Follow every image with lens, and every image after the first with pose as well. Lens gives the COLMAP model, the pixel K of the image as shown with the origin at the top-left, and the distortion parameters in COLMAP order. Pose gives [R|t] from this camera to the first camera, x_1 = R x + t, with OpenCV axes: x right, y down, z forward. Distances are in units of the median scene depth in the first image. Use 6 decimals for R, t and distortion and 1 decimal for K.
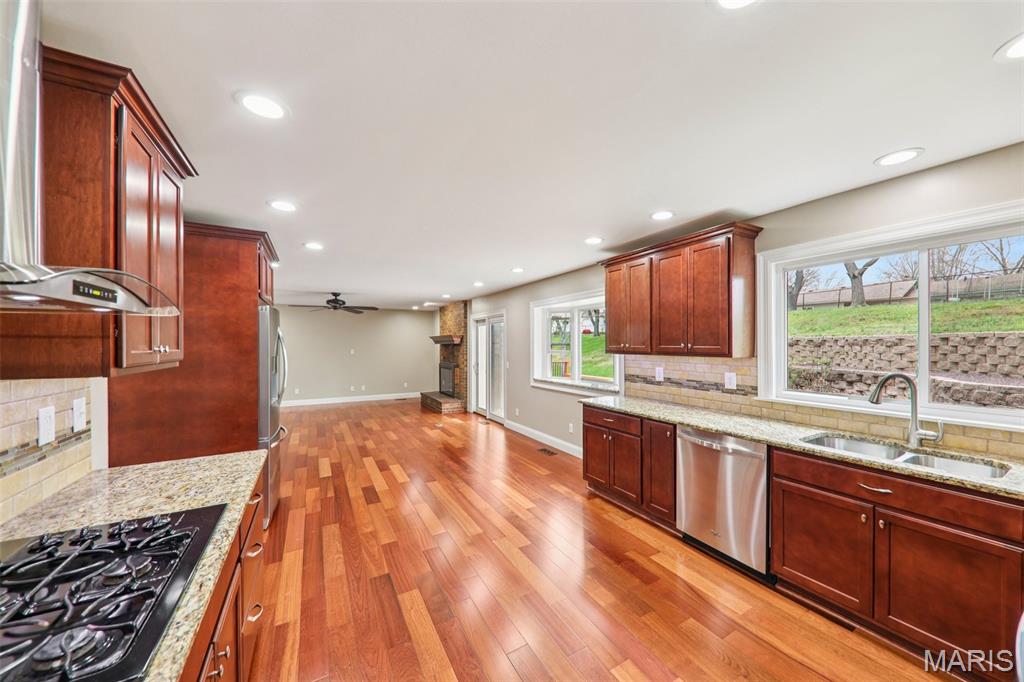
lens RADIAL K [[353.1, 0, 512.0], [0, 353.1, 341.0], [0, 0, 1]] dist [-0.000168, -0.000016]
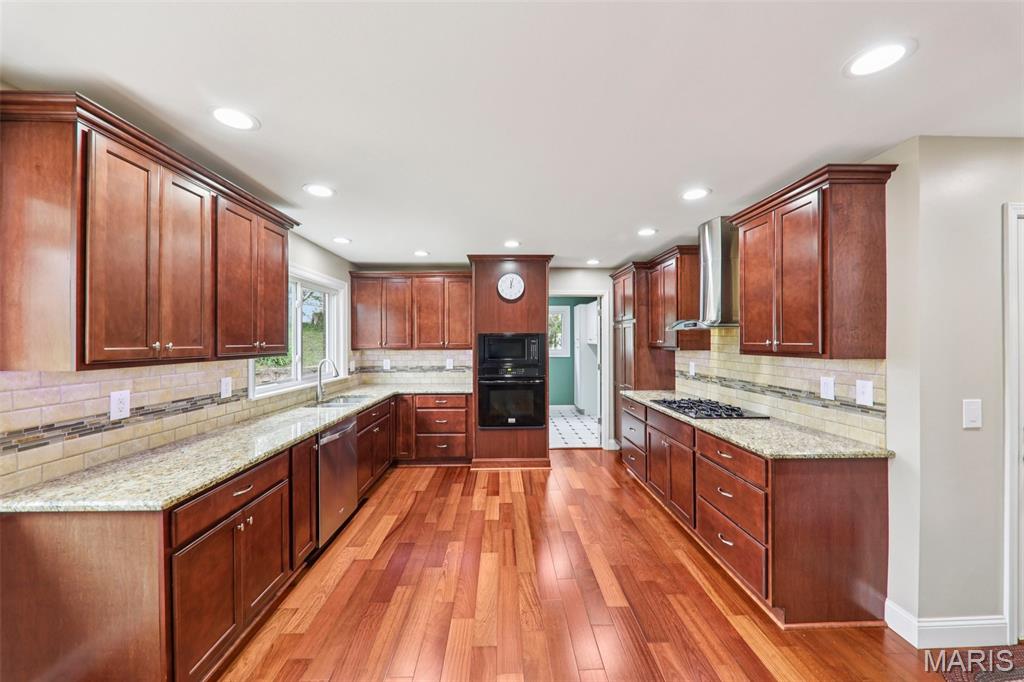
lens RADIAL K [[356.9, 0, 512.2], [0, 356.9, 338.2], [0, 0, 1]] dist [0.017555, -0.007578]
pose [[-0.884762, 0.007907, 0.465976, -0.334044], [0.001103, 0.999889, -0.014873, 0.011082], [-0.466042, -0.012645, -0.884672, 1.347561]]
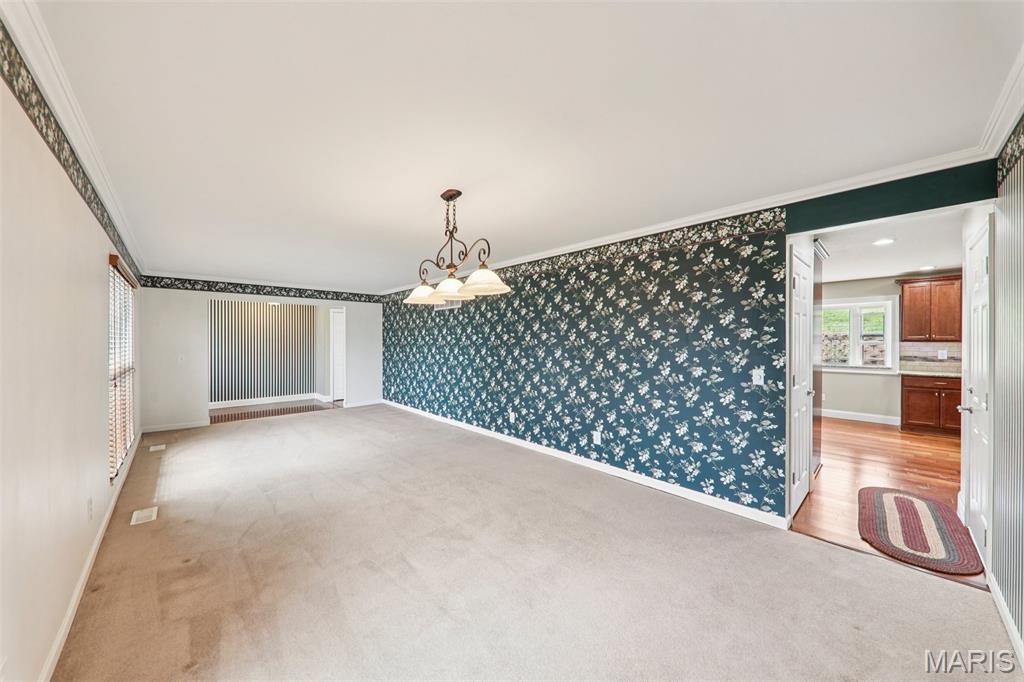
lens RADIAL K [[354.8, 0, 509.8], [0, 354.8, 341.4], [0, 0, 1]] dist [0.000388, -0.000060]
pose [[0.973987, 0.002149, 0.226595, -2.038703], [-0.005462, 0.999887, 0.013993, 0.026142], [-0.226539, -0.014867, 0.973889, -0.105872]]
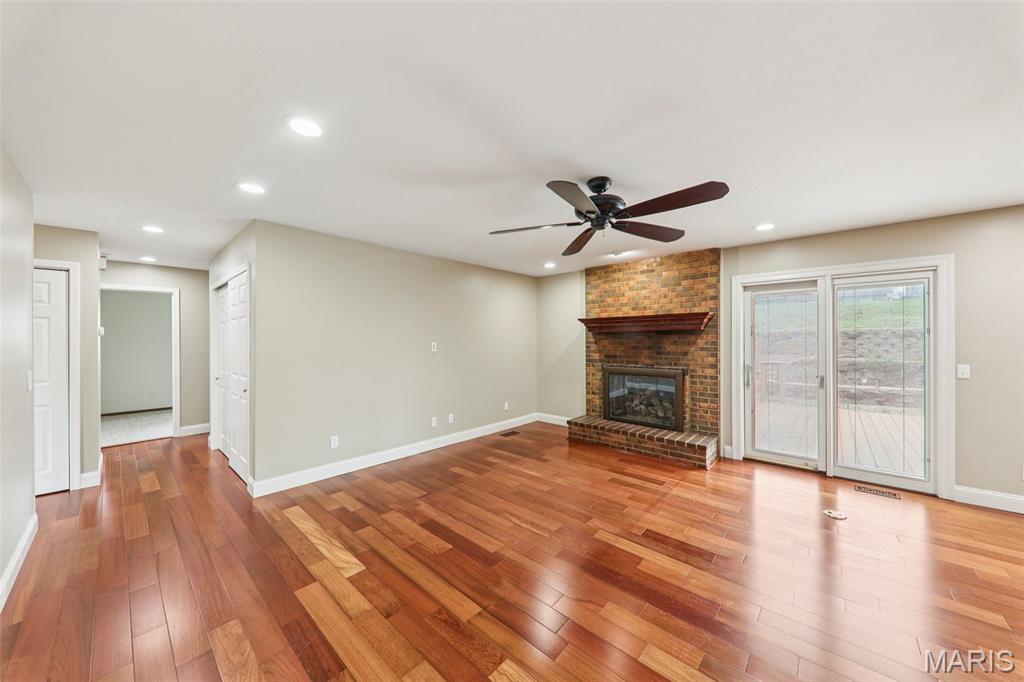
lens RADIAL K [[356.9, 0, 512.2], [0, 356.9, 338.2], [0, 0, 1]] dist [0.017555, -0.007578]
pose [[0.949484, 0.001865, 0.313810, -1.517819], [-0.003746, 0.999978, 0.005393, 0.046576], [-0.313793, -0.006297, 0.949470, 1.486534]]
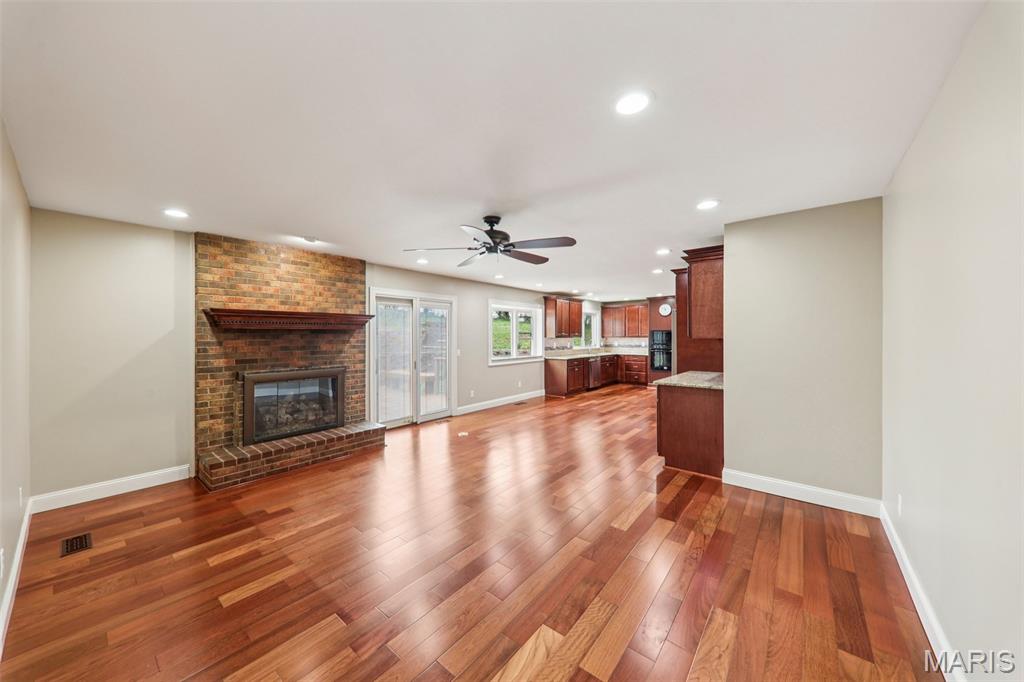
lens RADIAL K [[356.9, 0, 512.2], [0, 356.9, 338.2], [0, 0, 1]] dist [0.017555, -0.007578]
pose [[-0.365784, -0.000910, 0.930699, -2.082397], [-0.005338, 0.999985, -0.001120, 0.053416], [-0.930685, -0.005378, -0.365783, 2.509073]]
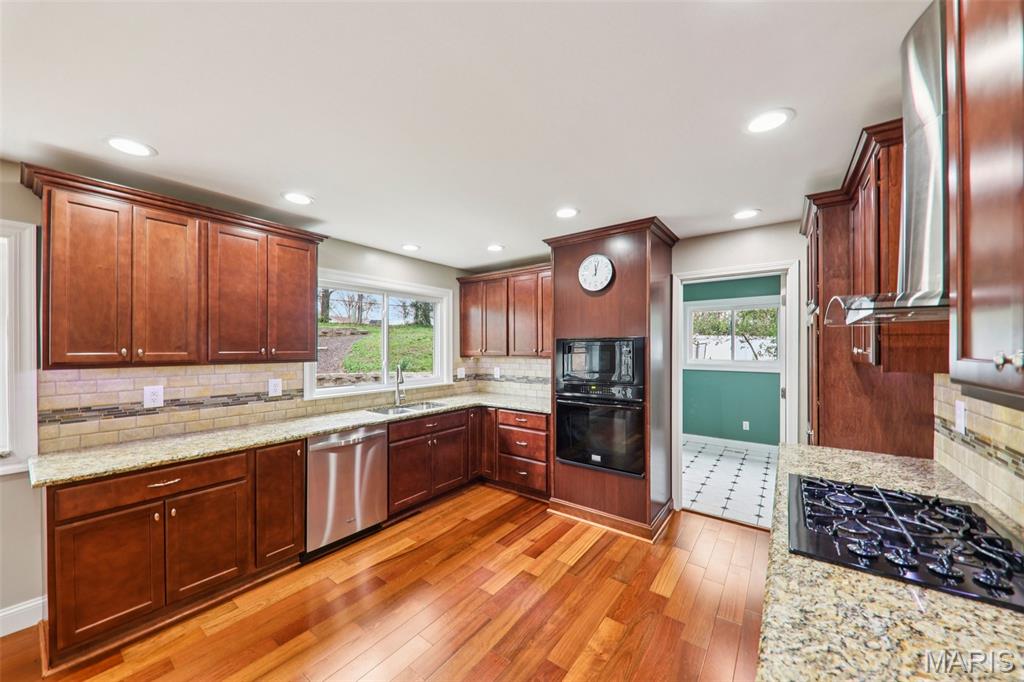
lens RADIAL K [[362.3, 0, 521.1], [0, 362.3, 346.0], [0, 0, 1]] dist [0.019070, -0.007815]
pose [[-0.410864, 0.007456, 0.911666, -0.523384], [-0.005073, 0.999932, -0.010464, 0.006781], [-0.911682, -0.008924, -0.410799, 0.754997]]
